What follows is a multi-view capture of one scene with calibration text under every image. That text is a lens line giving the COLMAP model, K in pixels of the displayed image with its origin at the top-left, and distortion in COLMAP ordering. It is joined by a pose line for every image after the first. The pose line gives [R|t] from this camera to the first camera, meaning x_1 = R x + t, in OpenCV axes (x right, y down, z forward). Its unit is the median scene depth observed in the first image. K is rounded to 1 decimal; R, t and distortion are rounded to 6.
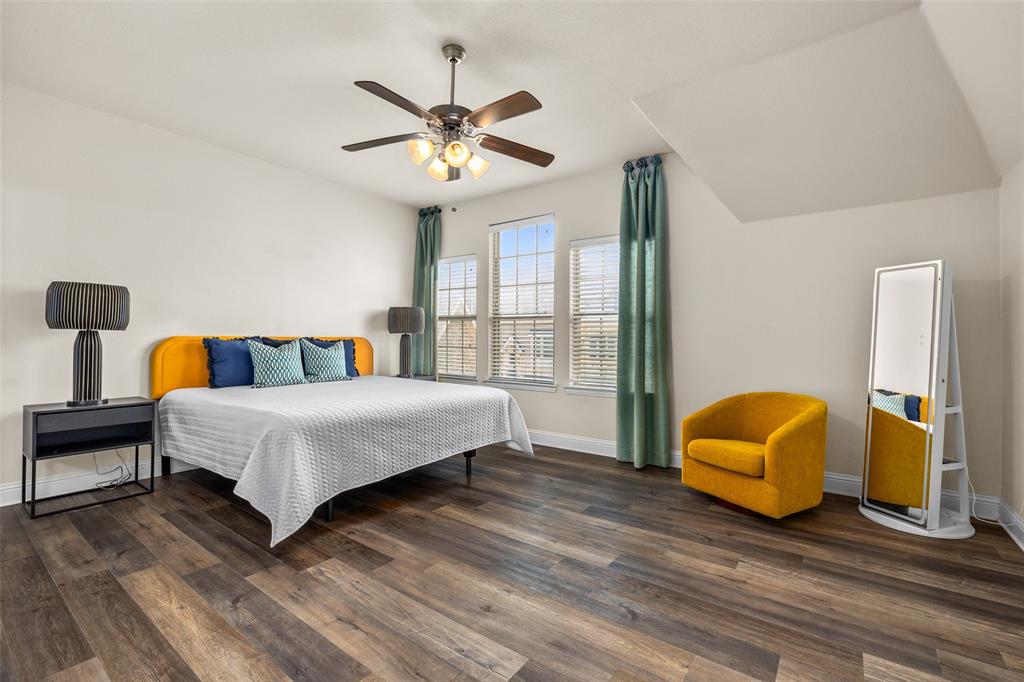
lens RADIAL K [[447.3, 0, 511.4], [0, 447.3, 336.3], [0, 0, 1]] dist [-0.003339, -0.000155]
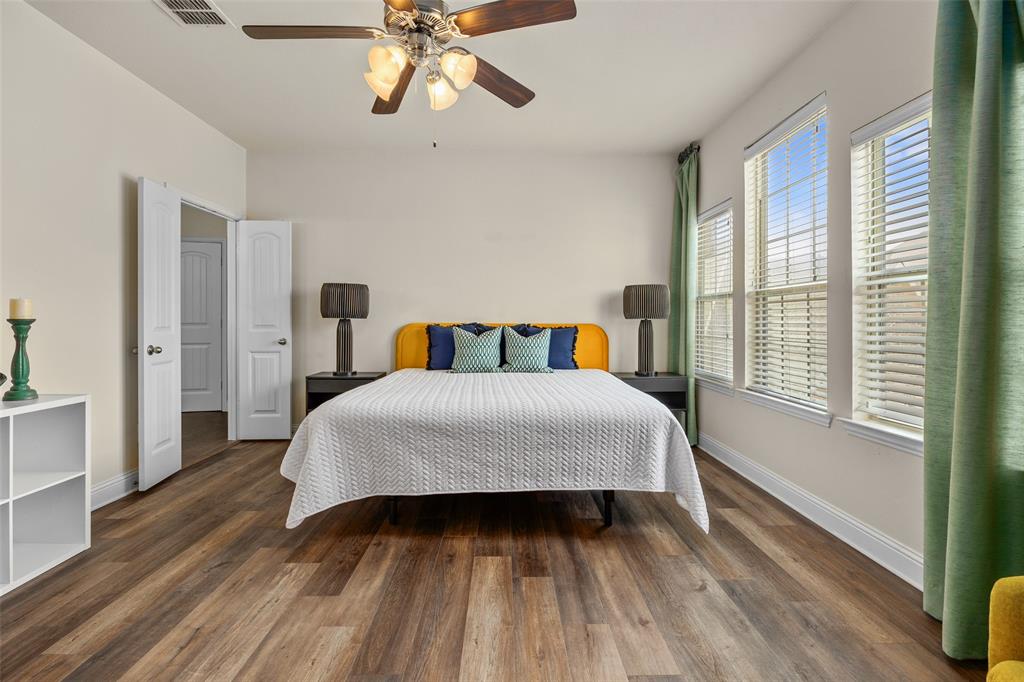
lens RADIAL K [[468.1, 0, 515.3], [0, 468.1, 321.3], [0, 0, 1]] dist [-0.002953, -0.000249]
pose [[0.609334, -0.004250, -0.792902, 0.482370], [0.002692, 0.999991, -0.003292, -0.000568], [0.792909, -0.000129, 0.609340, 0.571832]]
